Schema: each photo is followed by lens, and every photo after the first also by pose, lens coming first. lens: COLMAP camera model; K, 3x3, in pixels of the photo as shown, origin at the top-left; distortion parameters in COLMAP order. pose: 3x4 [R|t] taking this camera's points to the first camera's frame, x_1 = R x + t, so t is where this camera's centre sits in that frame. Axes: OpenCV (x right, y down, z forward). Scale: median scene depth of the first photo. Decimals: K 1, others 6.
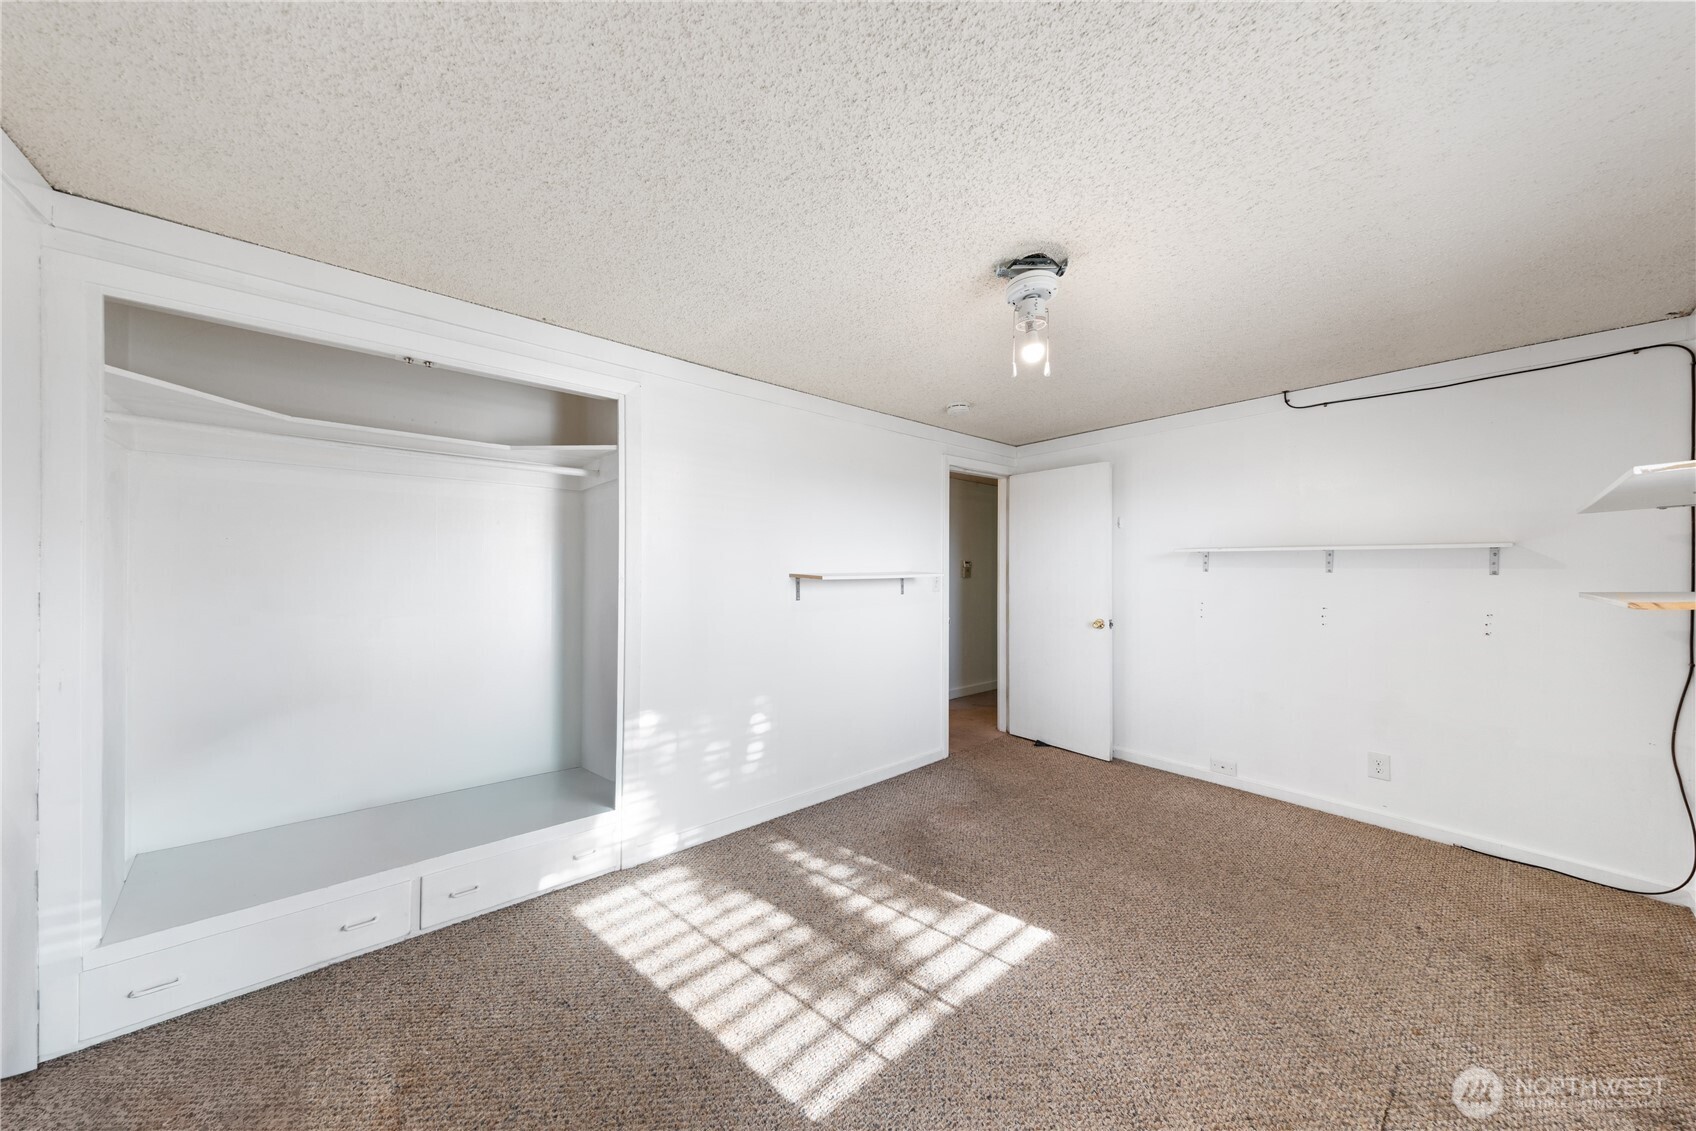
lens RADIAL K [[553.6, 0, 843.8], [0, 553.6, 570.3], [0, 0, 1]] dist [0.008800, -0.000315]
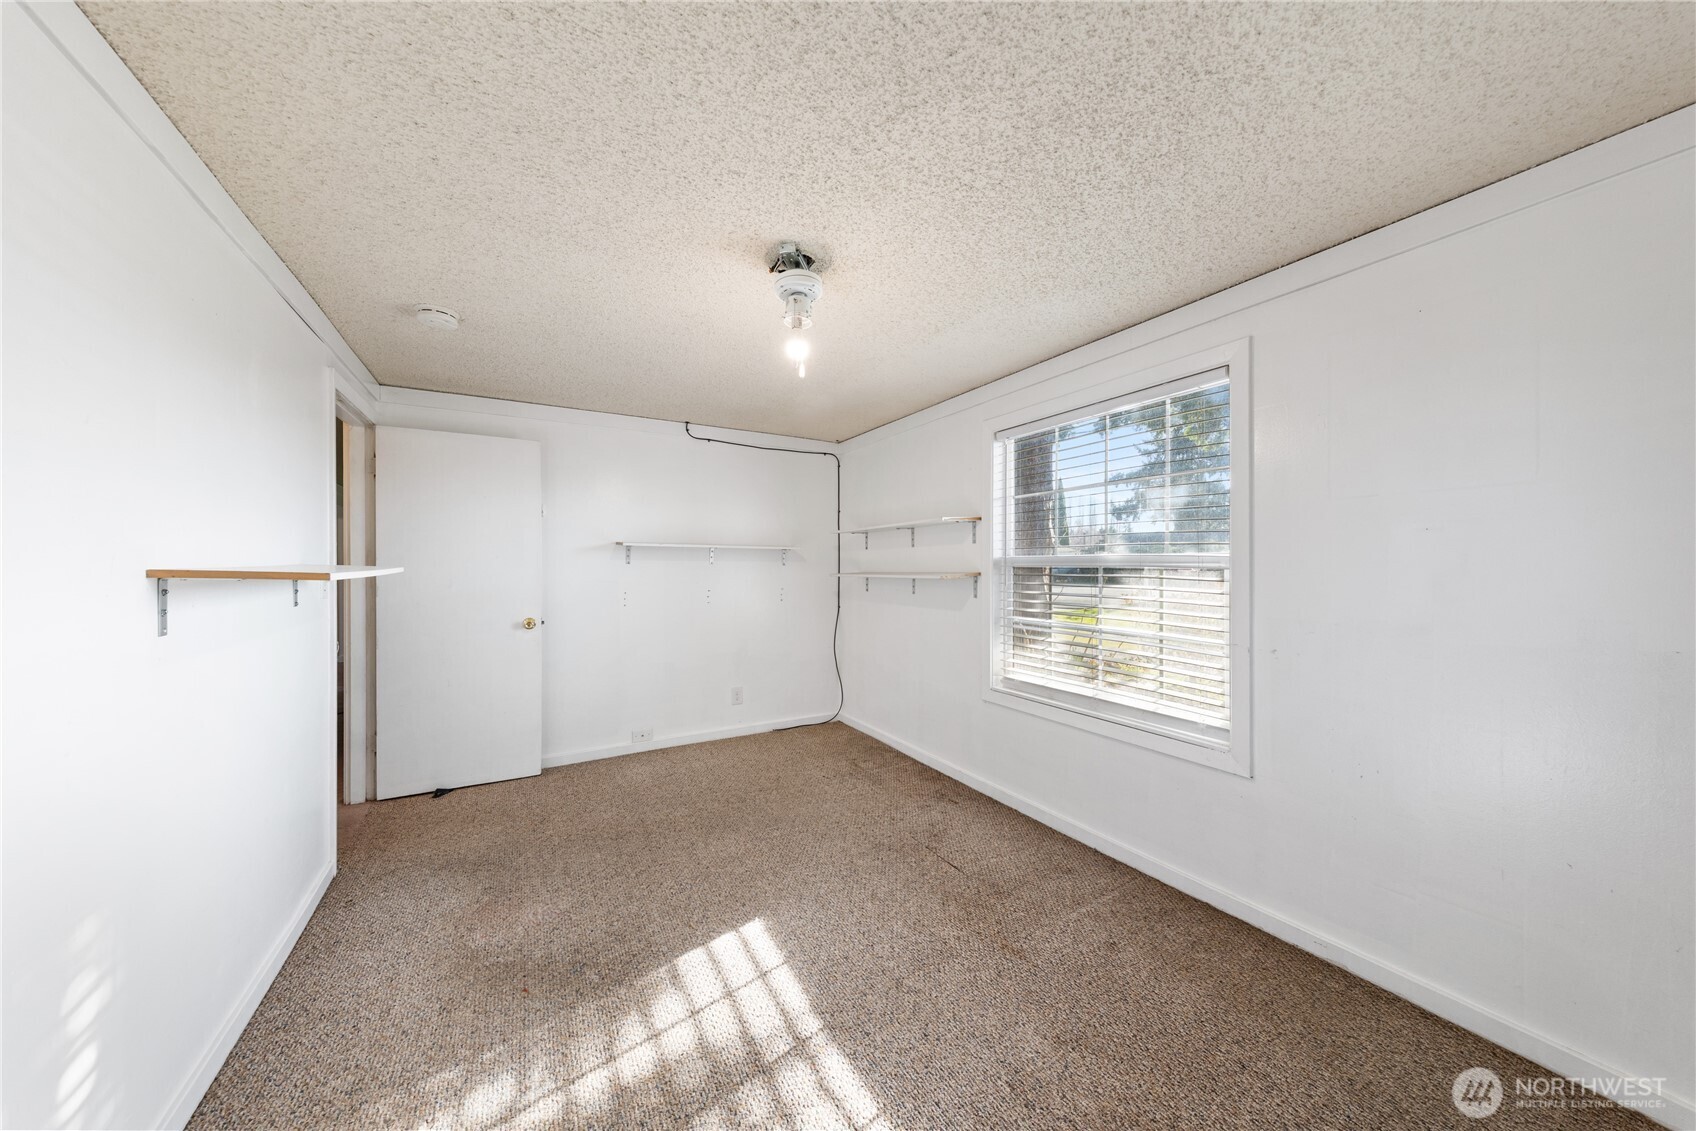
lens RADIAL K [[552.4, 0, 836.6], [0, 552.4, 564.2], [0, 0, 1]] dist [0.007041, -0.000247]
pose [[0.184133, -0.001240, 0.982901, -0.521511], [0.002928, 0.999995, 0.000713, 0.005208], [-0.982897, 0.002747, 0.184135, 0.590886]]
